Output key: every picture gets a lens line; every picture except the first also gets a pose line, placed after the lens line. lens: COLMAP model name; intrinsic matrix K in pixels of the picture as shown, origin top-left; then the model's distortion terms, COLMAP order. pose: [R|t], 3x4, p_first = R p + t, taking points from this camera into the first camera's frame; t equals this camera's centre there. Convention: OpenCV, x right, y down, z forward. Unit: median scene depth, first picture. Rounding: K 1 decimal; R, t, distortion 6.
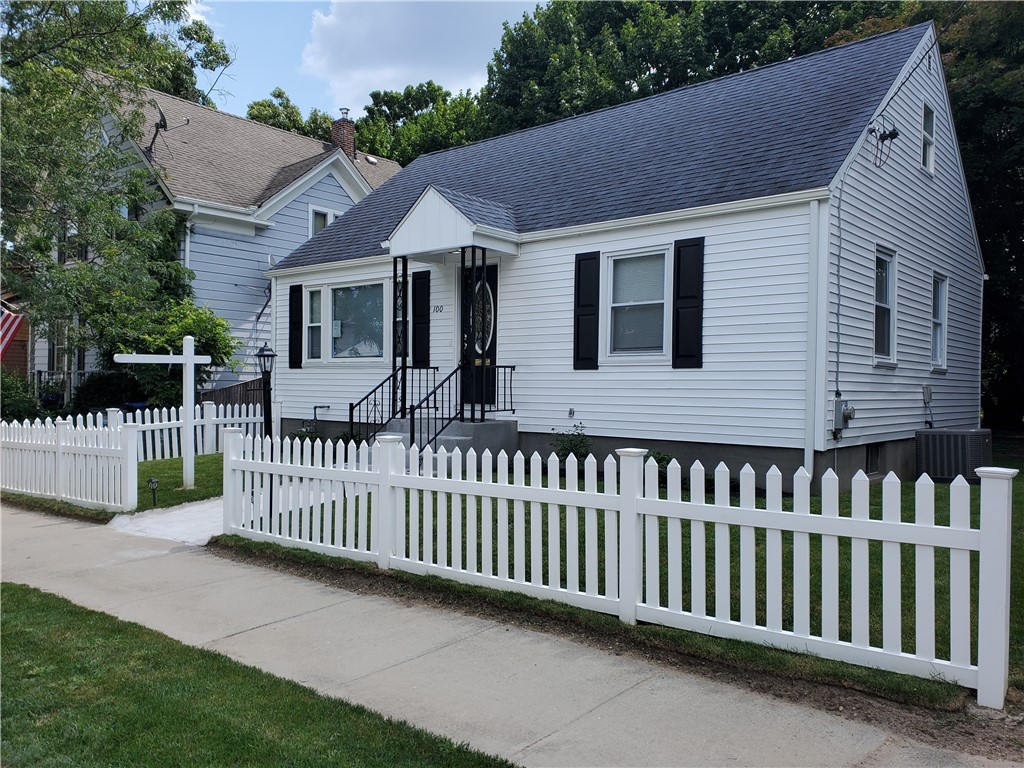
lens RADIAL K [[804.5, 0, 501.4], [0, 804.5, 391.8], [0, 0, 1]] dist [0.046231, -0.052816]
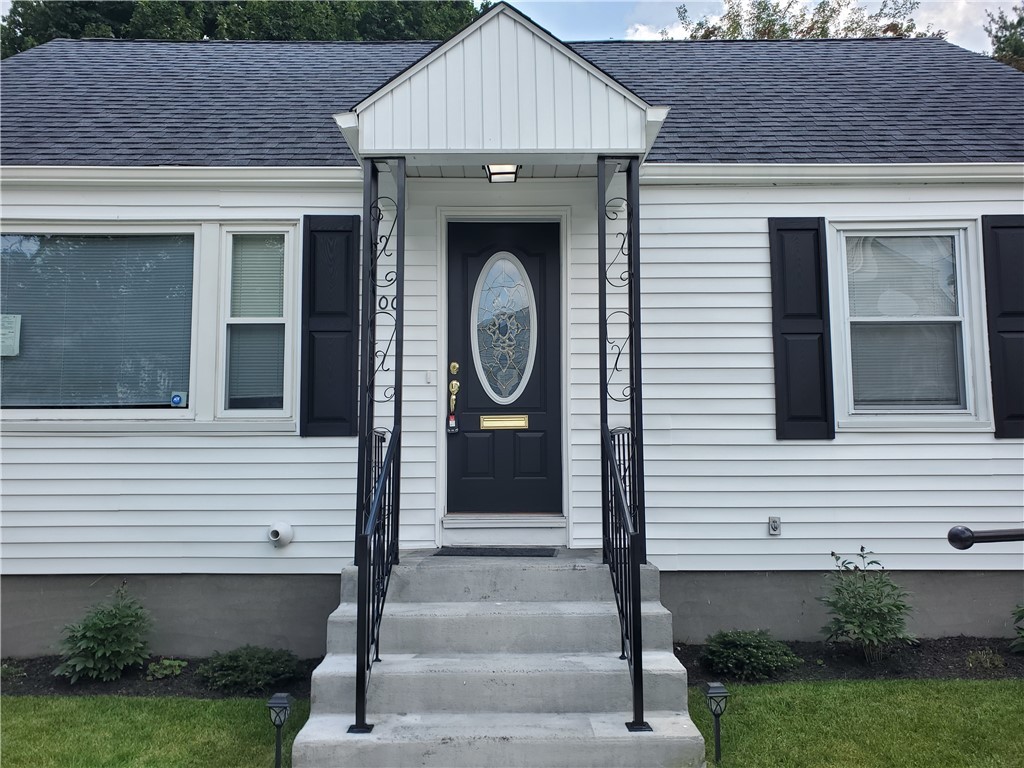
lens RADIAL K [[804.5, 0, 522.3], [0, 804.5, 381.2], [0, 0, 1]] dist [0.046231, -0.052816]
pose [[0.750131, 0.042951, 0.659893, -0.327979], [0.015864, 0.996433, -0.082888, -0.021941], [-0.661099, 0.072645, 0.746773, 0.644718]]
